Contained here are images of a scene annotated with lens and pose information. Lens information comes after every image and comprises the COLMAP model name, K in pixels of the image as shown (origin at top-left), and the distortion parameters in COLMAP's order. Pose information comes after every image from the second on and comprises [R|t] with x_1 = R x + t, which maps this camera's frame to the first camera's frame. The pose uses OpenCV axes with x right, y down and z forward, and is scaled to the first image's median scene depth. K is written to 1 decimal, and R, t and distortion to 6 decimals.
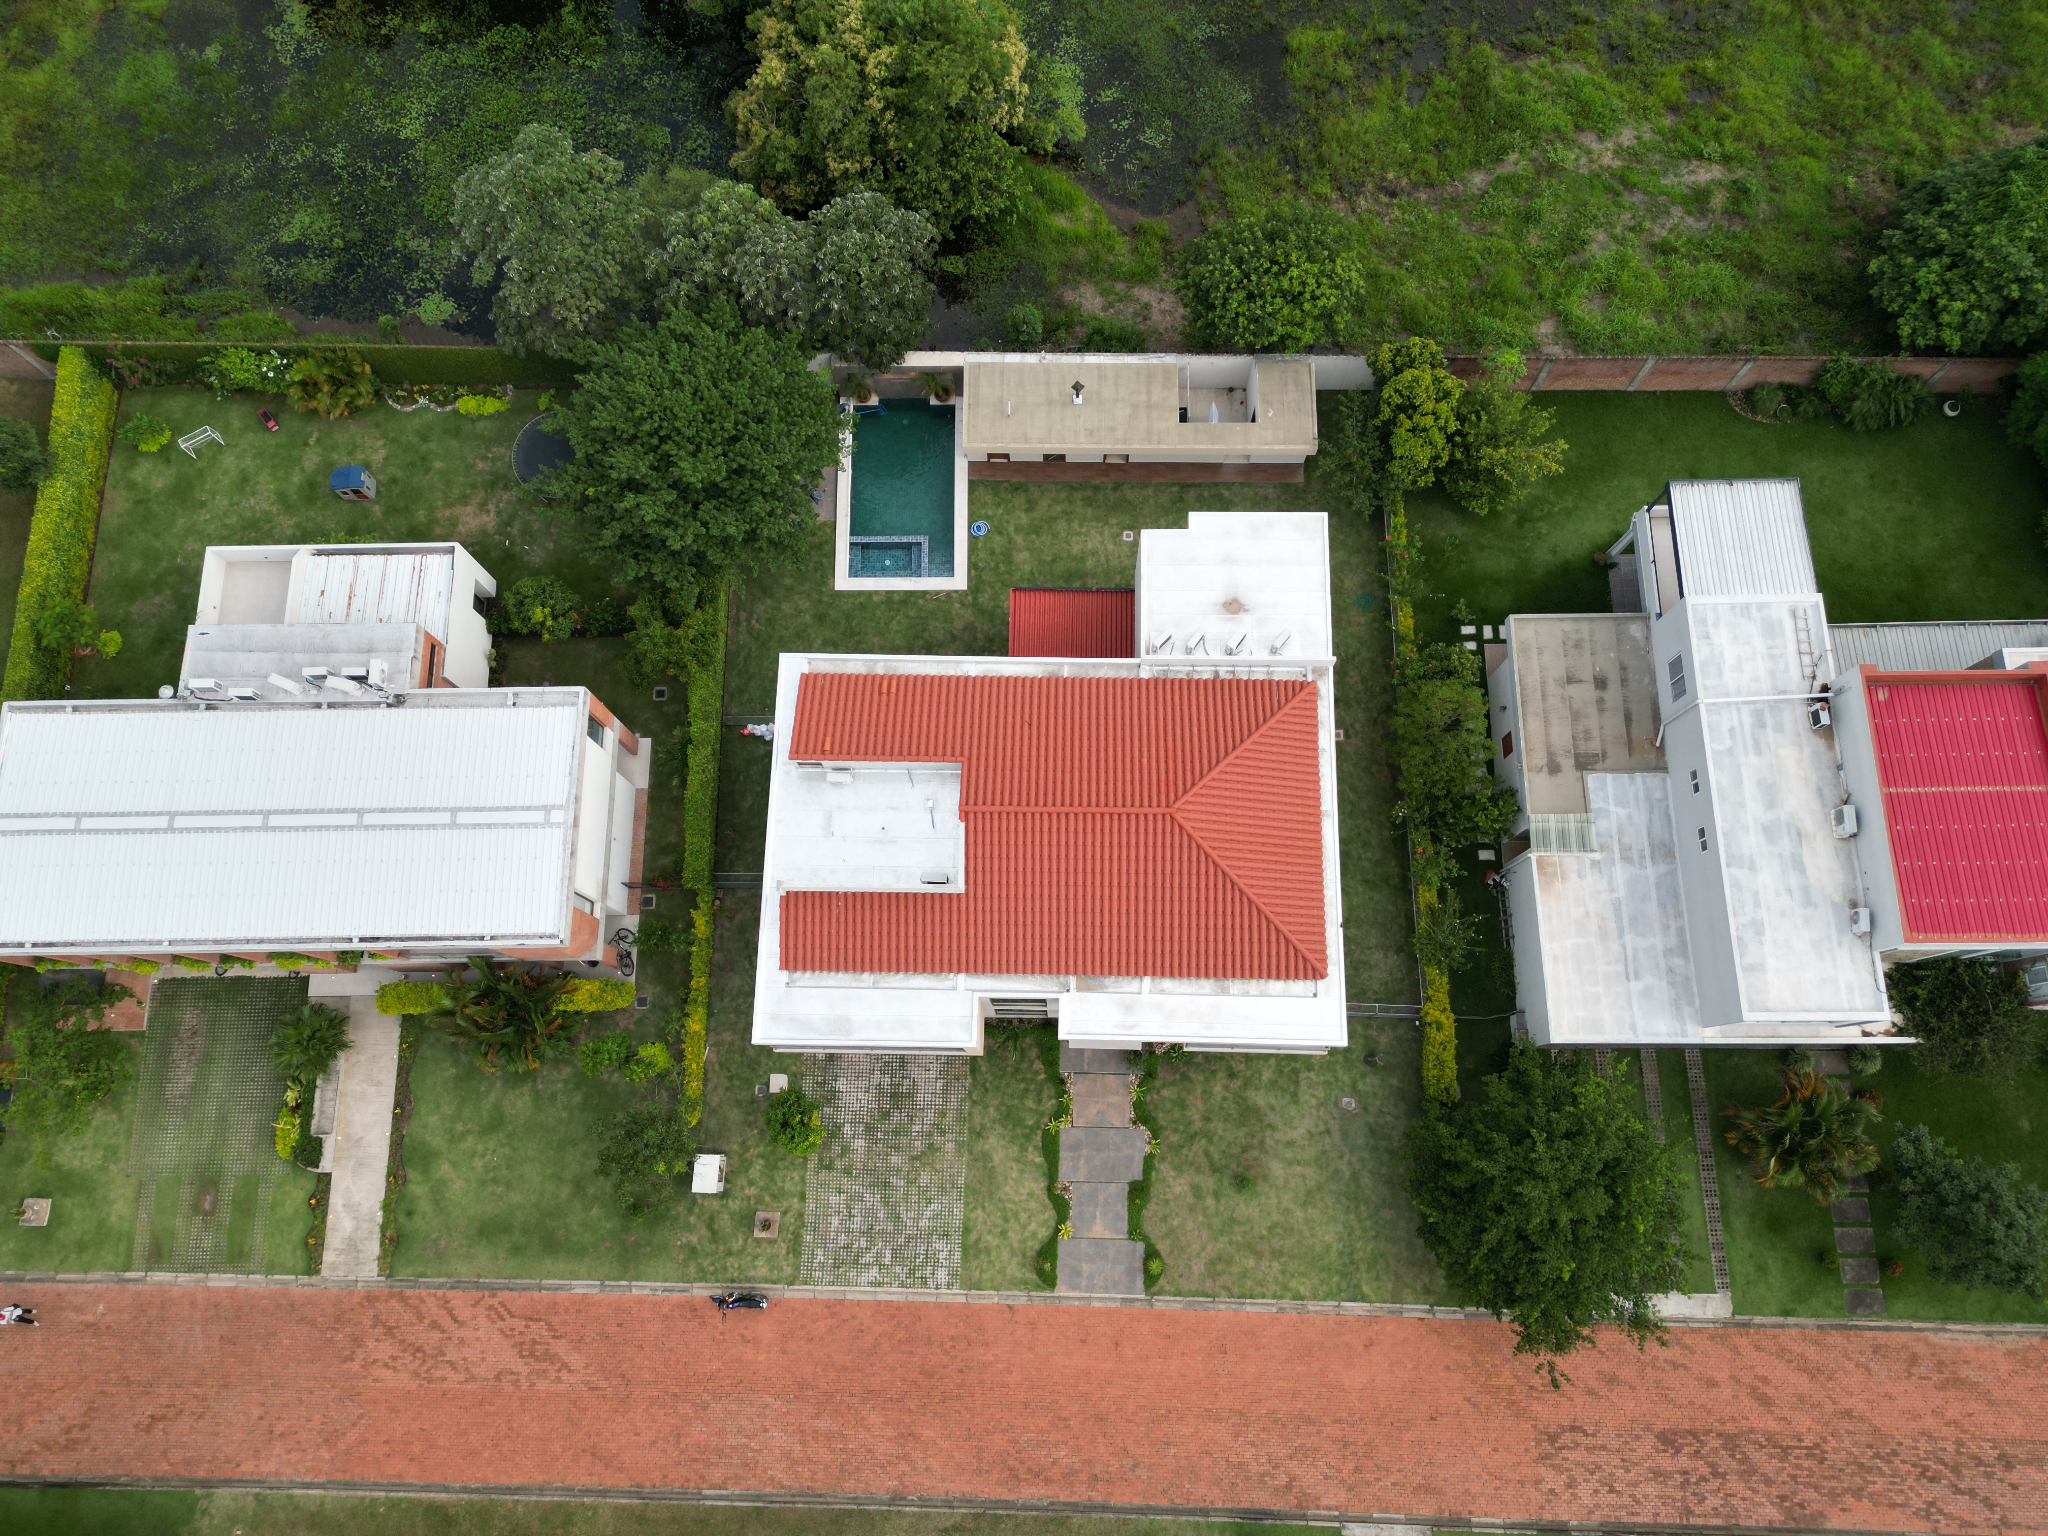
lens RADIAL K [[1428.1, 0, 1022.7], [0, 1428.1, 772.6], [0, 0, 1]] dist [0.067410, -0.070596]
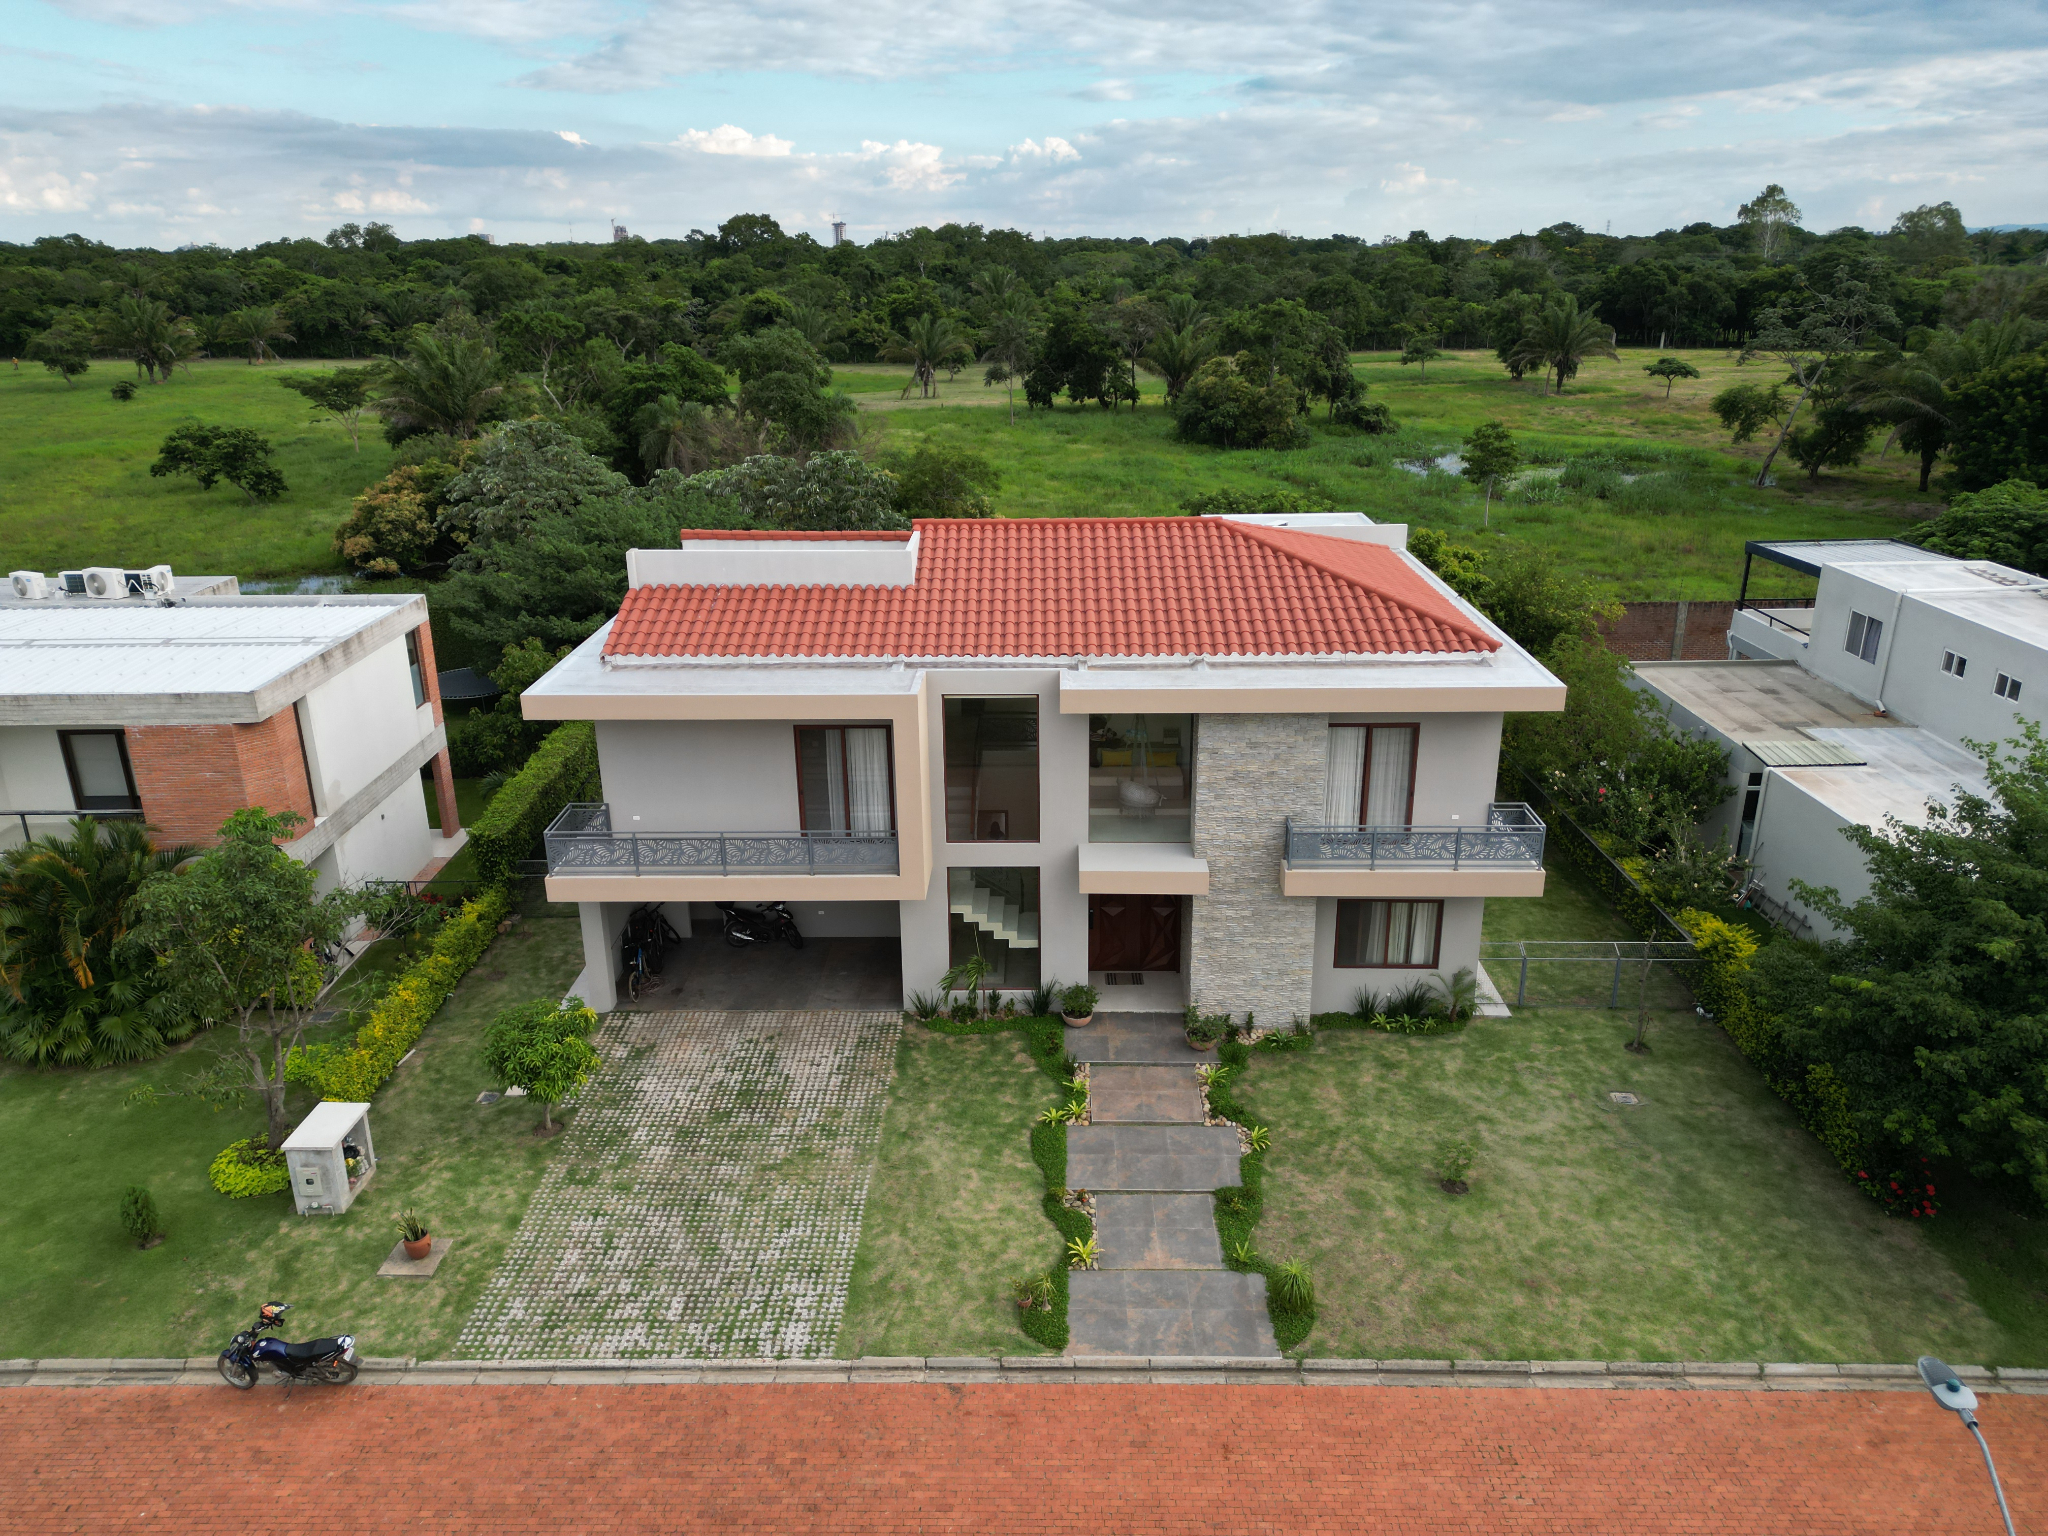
lens RADIAL K [[1433.4, 0, 1024.0], [0, 1433.4, 768.0], [0, 0, 1]] dist [0.070586, -0.074681]
pose [[0.999935, 0.007748, 0.008318, 0.005990], [0.002252, 0.582165, -0.813067, 0.591831], [-0.011142, 0.813033, 0.582110, 0.610792]]
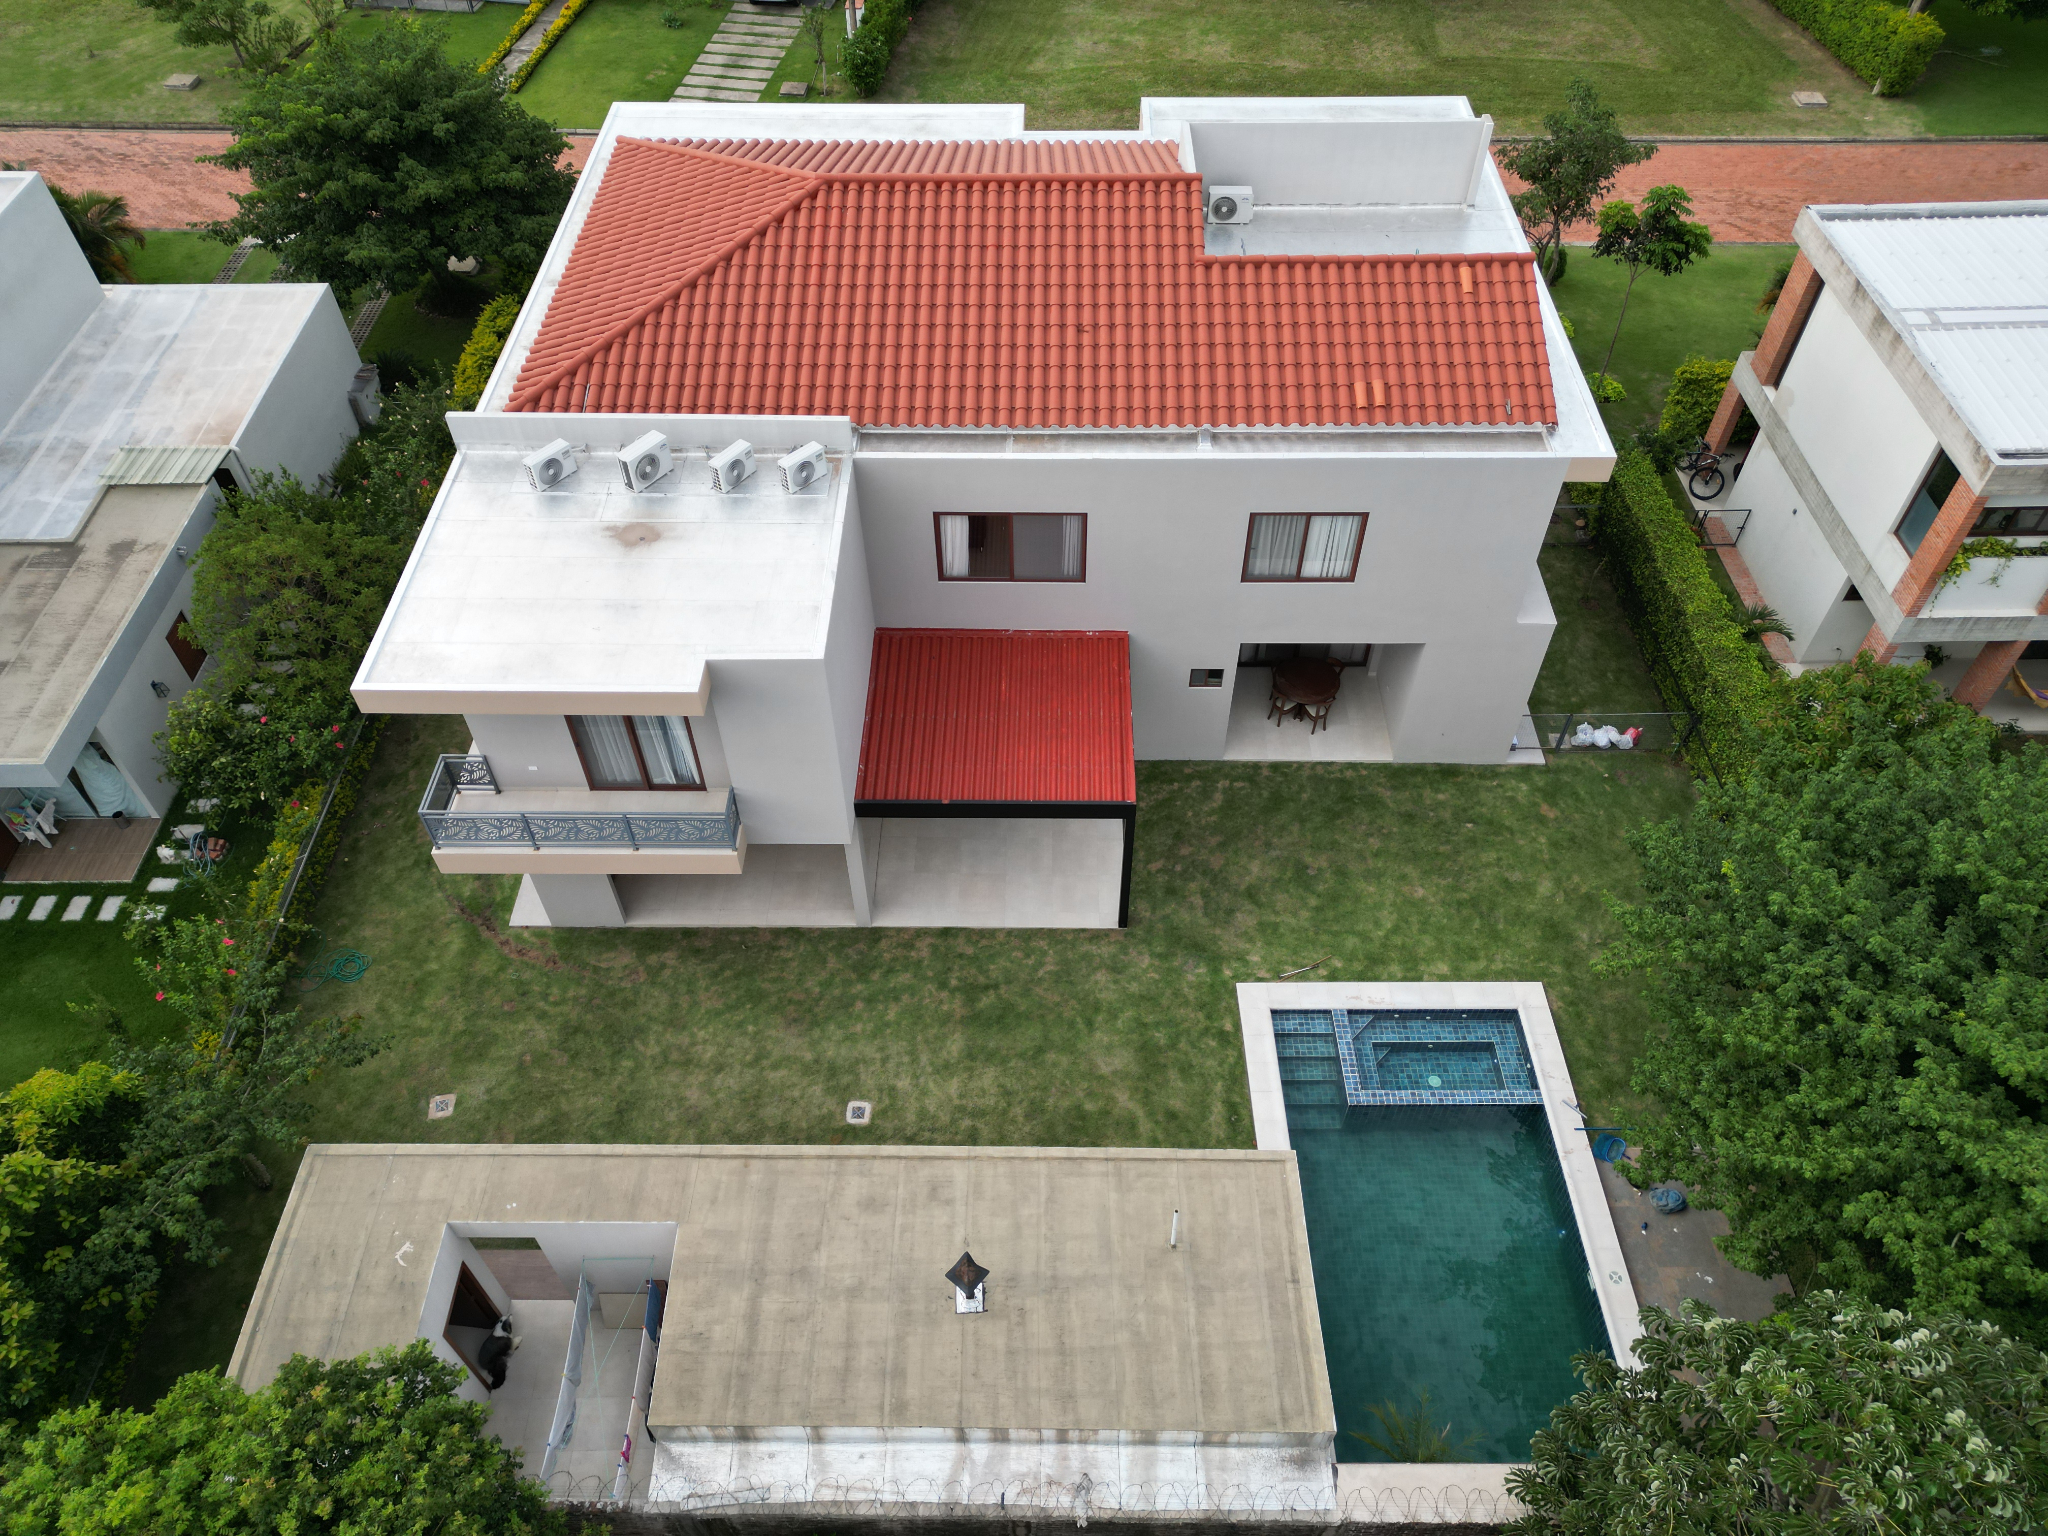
lens RADIAL K [[1433.4, 0, 1024.0], [0, 1433.4, 768.0], [0, 0, 1]] dist [0.070586, -0.074681]
pose [[-0.999571, 0.024190, 0.016536, 0.019488], [0.000746, -0.543153, 0.839634, -0.518008], [0.029293, 0.839285, 0.542902, 0.786852]]
